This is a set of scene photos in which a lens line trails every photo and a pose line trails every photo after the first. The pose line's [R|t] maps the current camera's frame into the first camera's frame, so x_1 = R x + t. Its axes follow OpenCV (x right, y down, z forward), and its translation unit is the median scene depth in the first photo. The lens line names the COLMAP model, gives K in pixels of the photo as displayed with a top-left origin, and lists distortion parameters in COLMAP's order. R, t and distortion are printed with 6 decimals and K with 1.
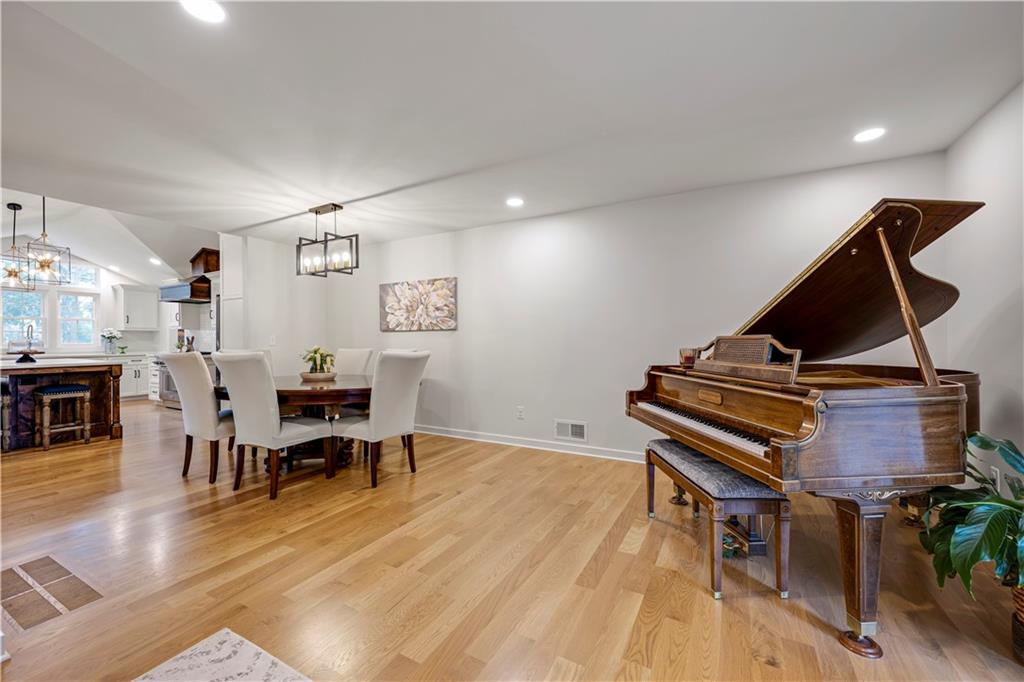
lens RADIAL K [[409.1, 0, 512.0], [0, 409.1, 344.8], [0, 0, 1]] dist [-0.000599, 0.000017]
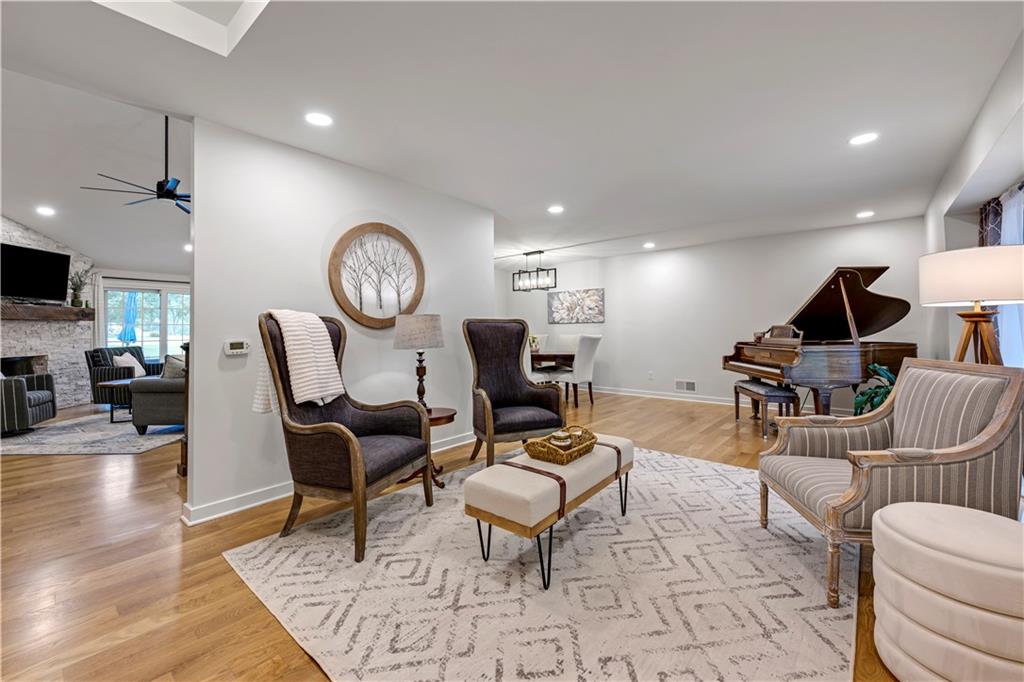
lens RADIAL K [[408.1, 0, 512.4], [0, 408.1, 329.0], [0, 0, 1]] dist [-0.001449, -0.000170]
pose [[0.977604, -0.004367, -0.210406, -0.165190], [0.001243, 0.999887, -0.014974, 0.011964], [0.210448, 0.014377, 0.977499, -0.632410]]
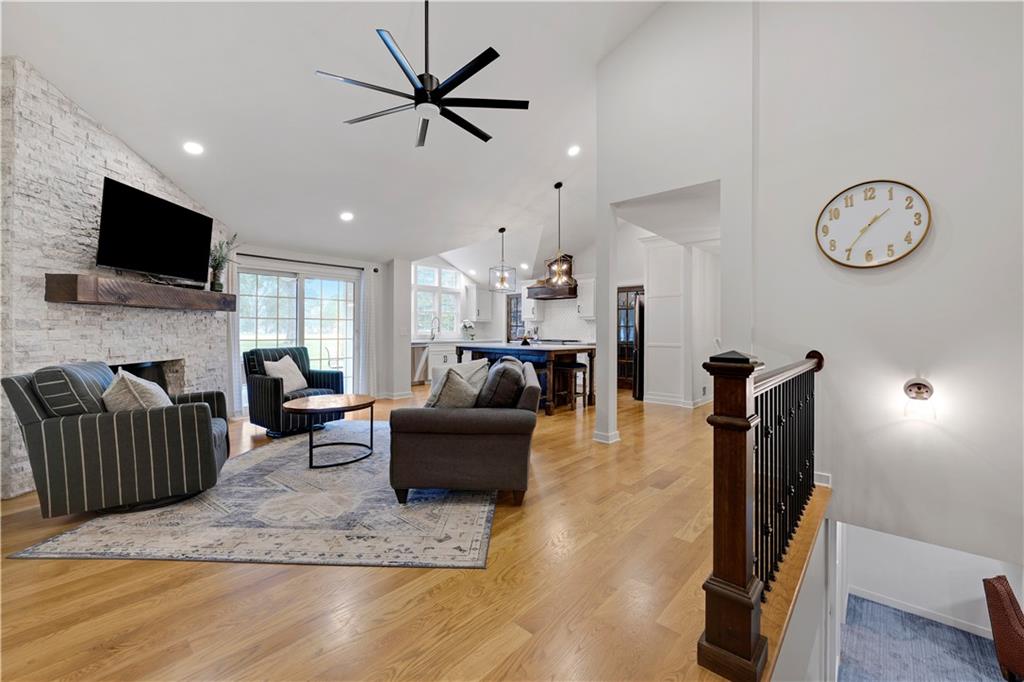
lens RADIAL K [[407.4, 0, 498.6], [0, 407.4, 334.5], [0, 0, 1]] dist [0.000216, 0.000022]
pose [[0.966023, 0.012233, -0.258167, -1.009273], [-0.012956, 0.999915, -0.001100, 0.010839], [0.258132, 0.004408, 0.966100, -0.367219]]
